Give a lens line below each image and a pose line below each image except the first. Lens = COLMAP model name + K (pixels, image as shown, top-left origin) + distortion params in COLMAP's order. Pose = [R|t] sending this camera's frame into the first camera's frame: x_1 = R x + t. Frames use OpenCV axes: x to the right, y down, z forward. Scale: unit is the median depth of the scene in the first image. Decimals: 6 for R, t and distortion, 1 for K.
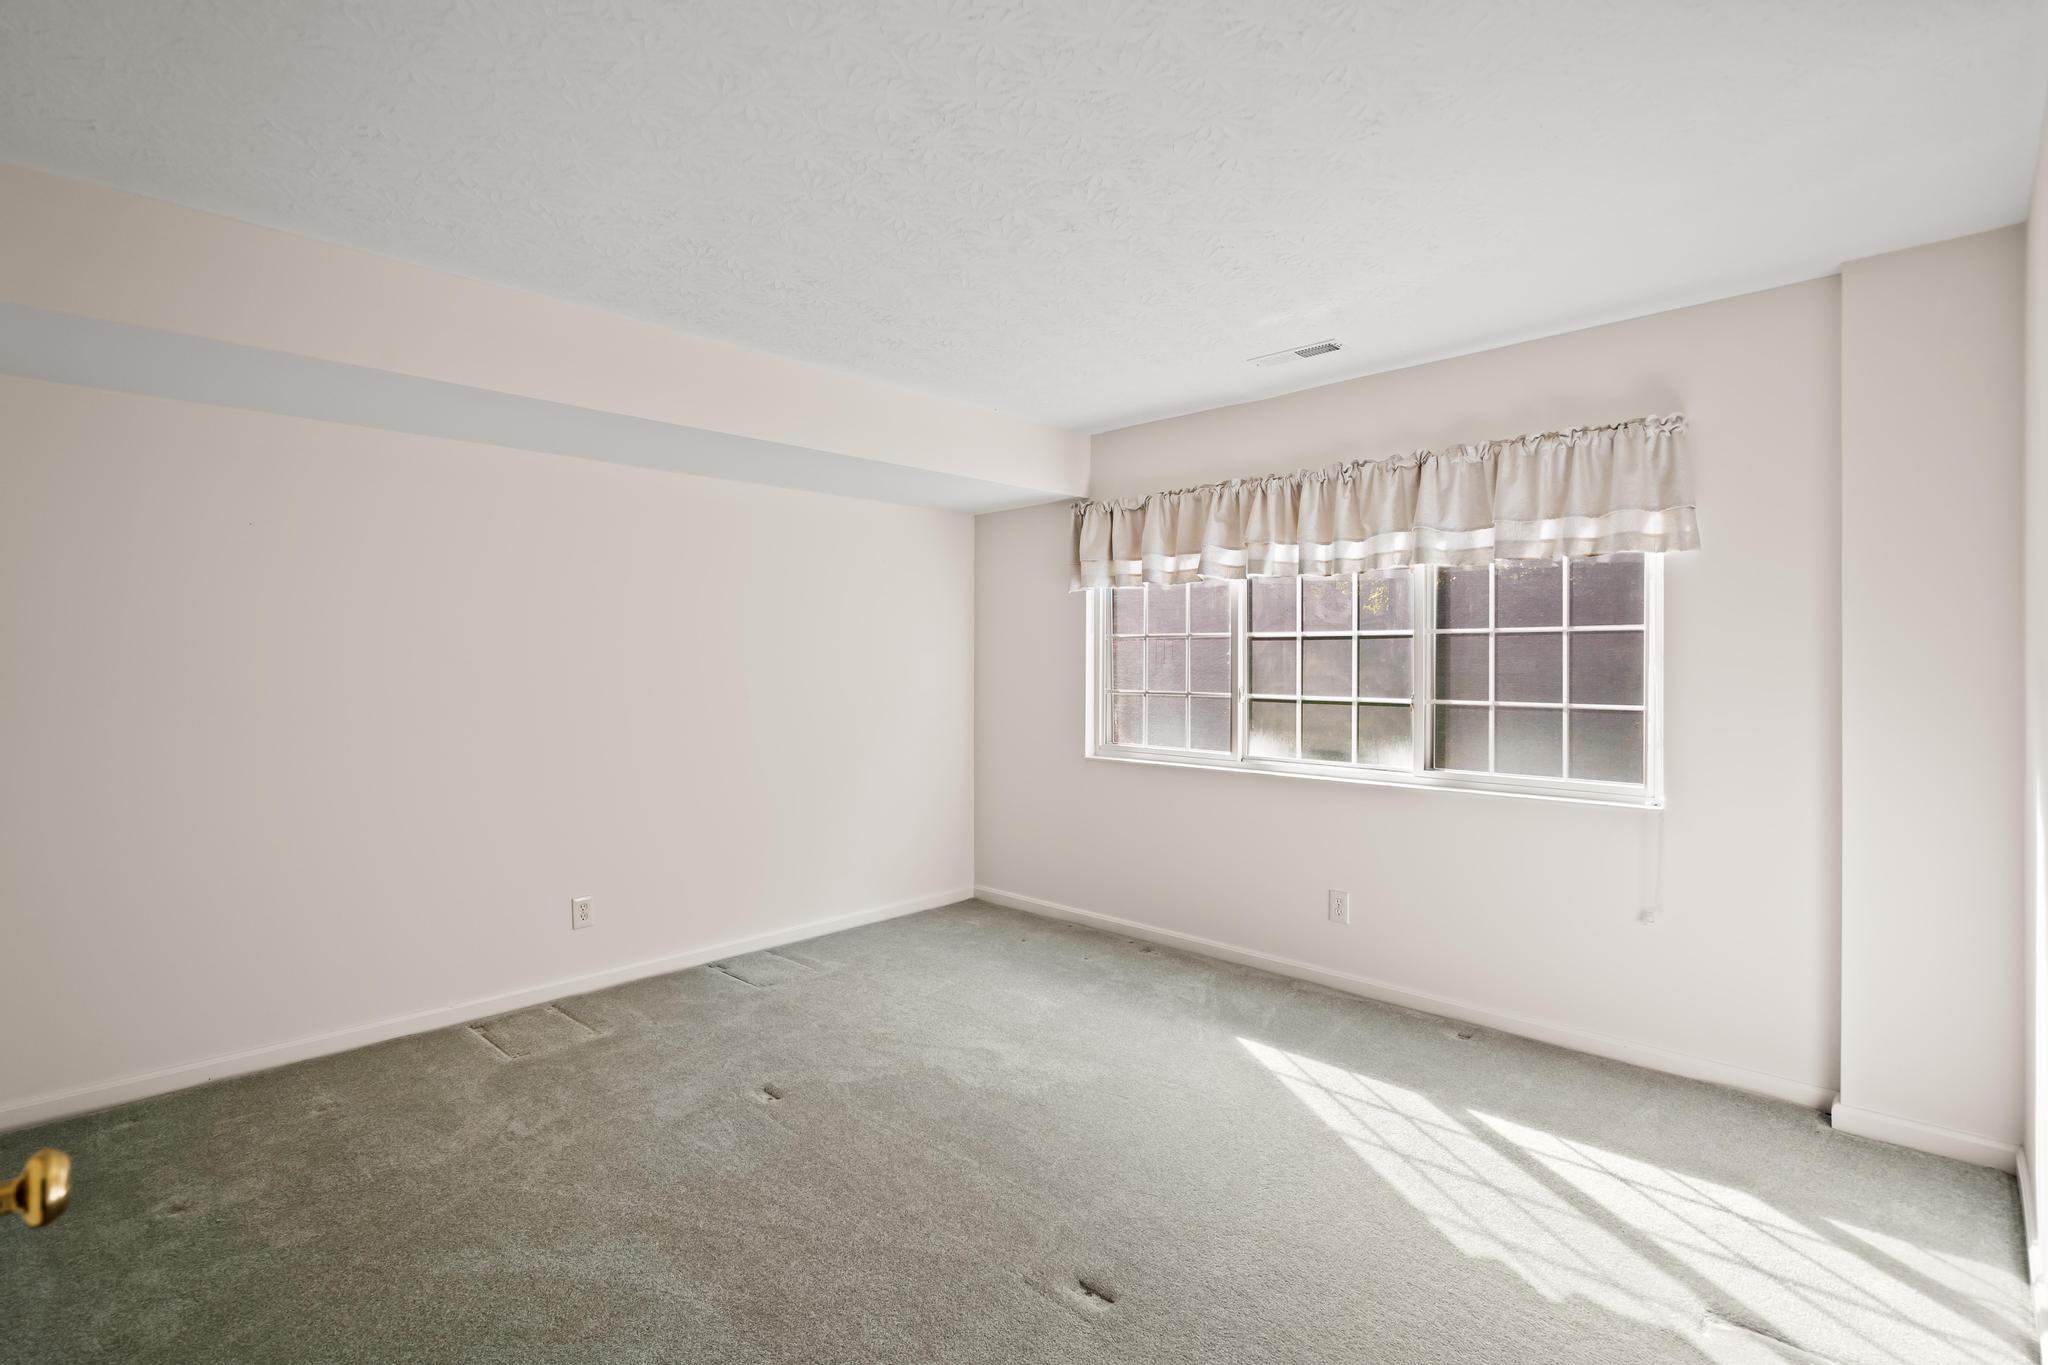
lens RADIAL K [[936.5, 0, 1031.5], [0, 936.5, 614.8], [0, 0, 1]] dist [0.002281, 0.000602]
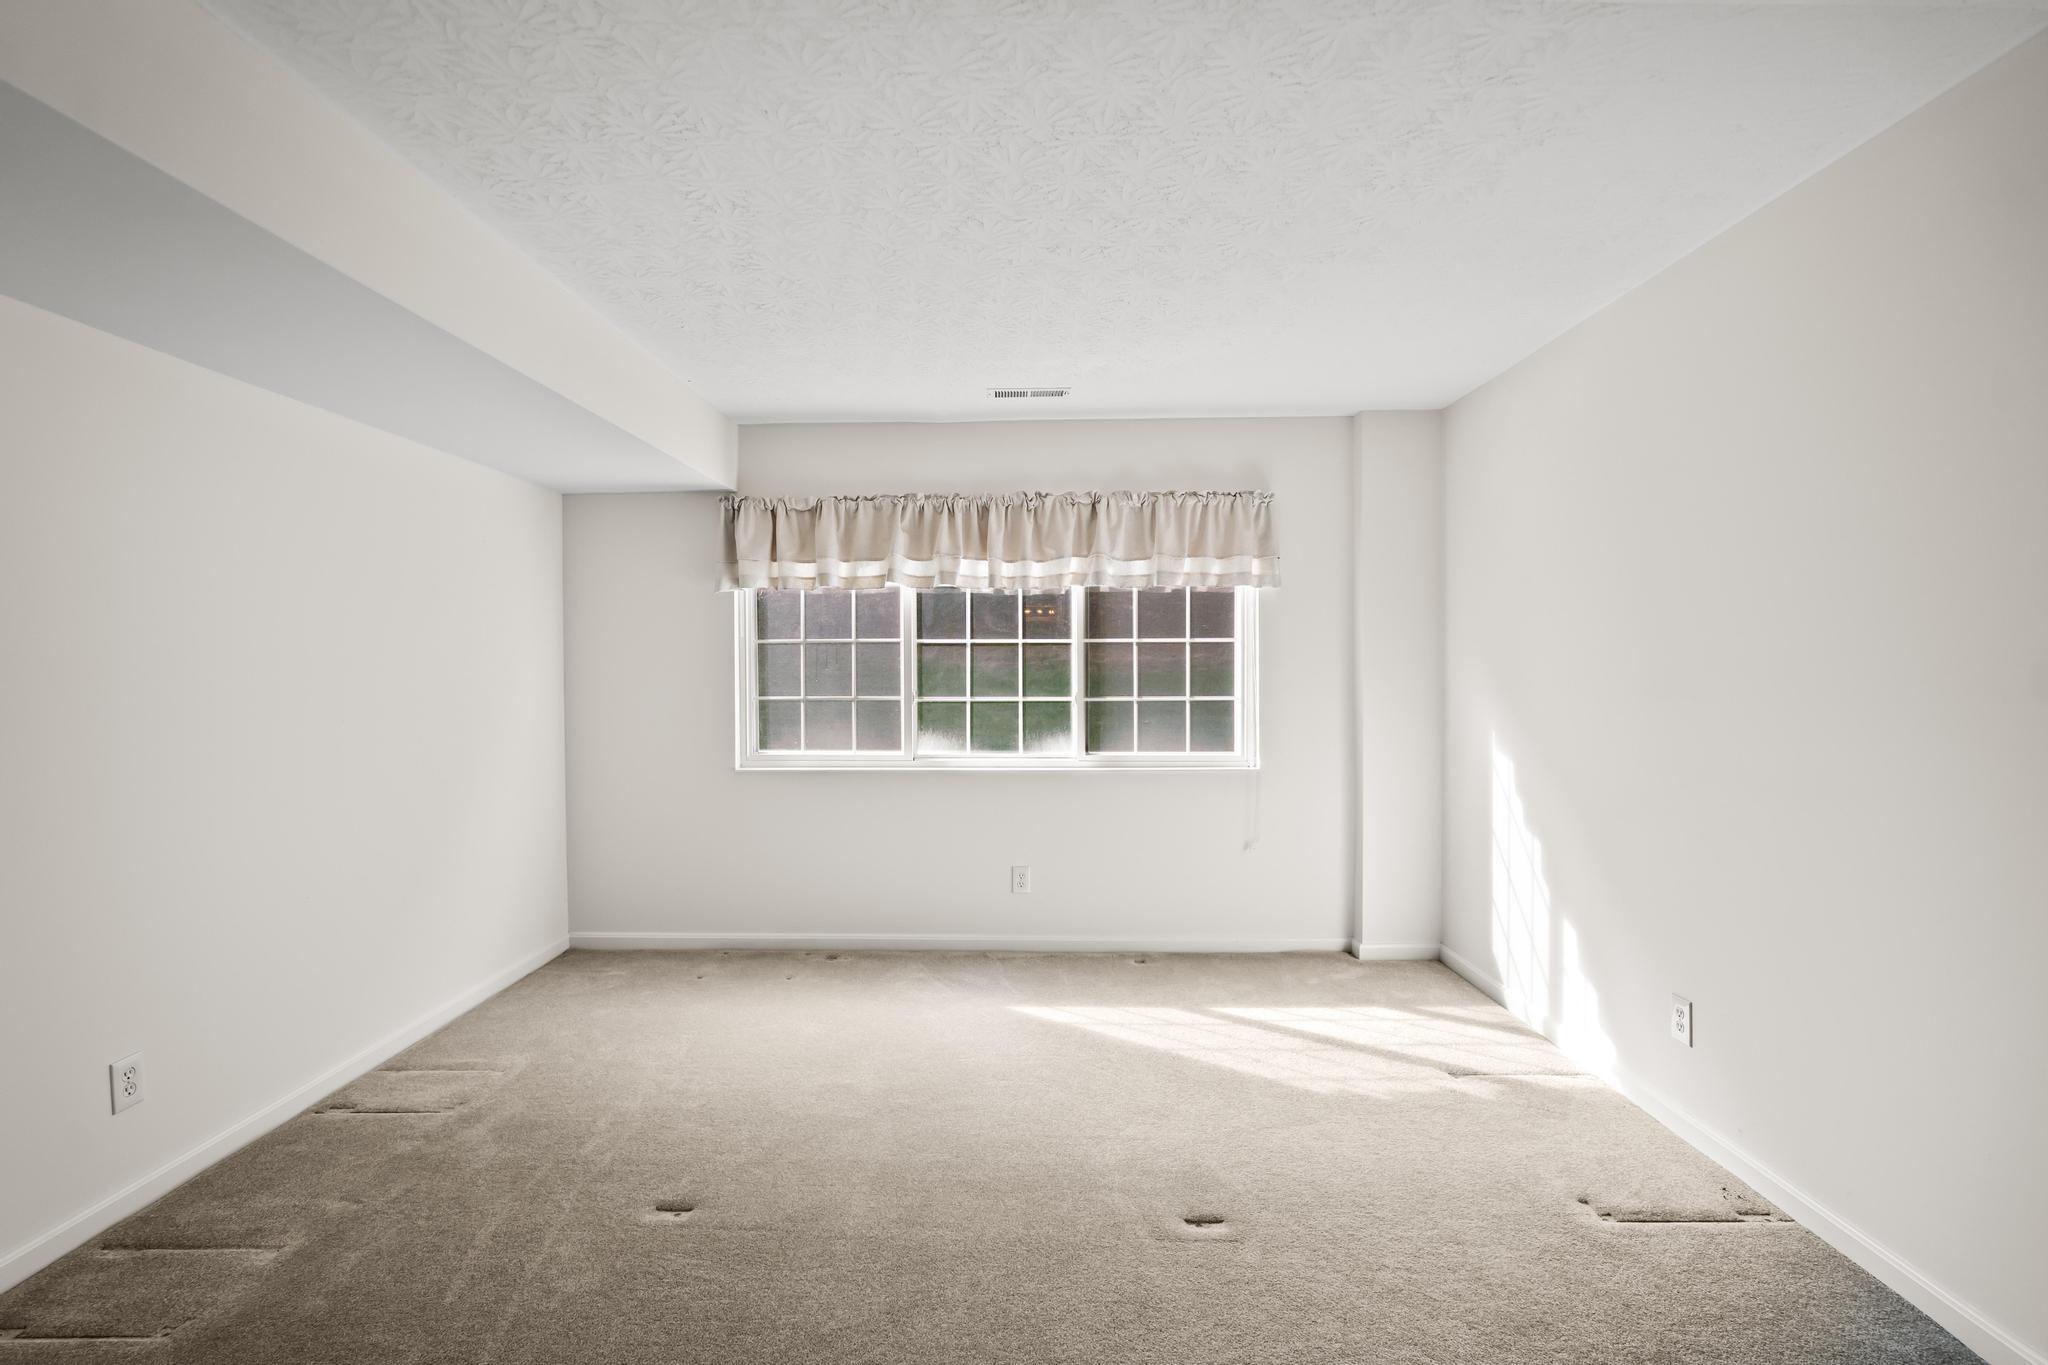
lens RADIAL K [[912.4, 0, 1025.6], [0, 912.4, 635.9], [0, 0, 1]] dist [-0.001025, 0.000379]
pose [[0.748856, 0.017459, 0.662503, -0.406841], [-0.027905, 0.999597, 0.005200, 0.007141], [-0.662145, -0.022381, 0.749041, 0.162280]]
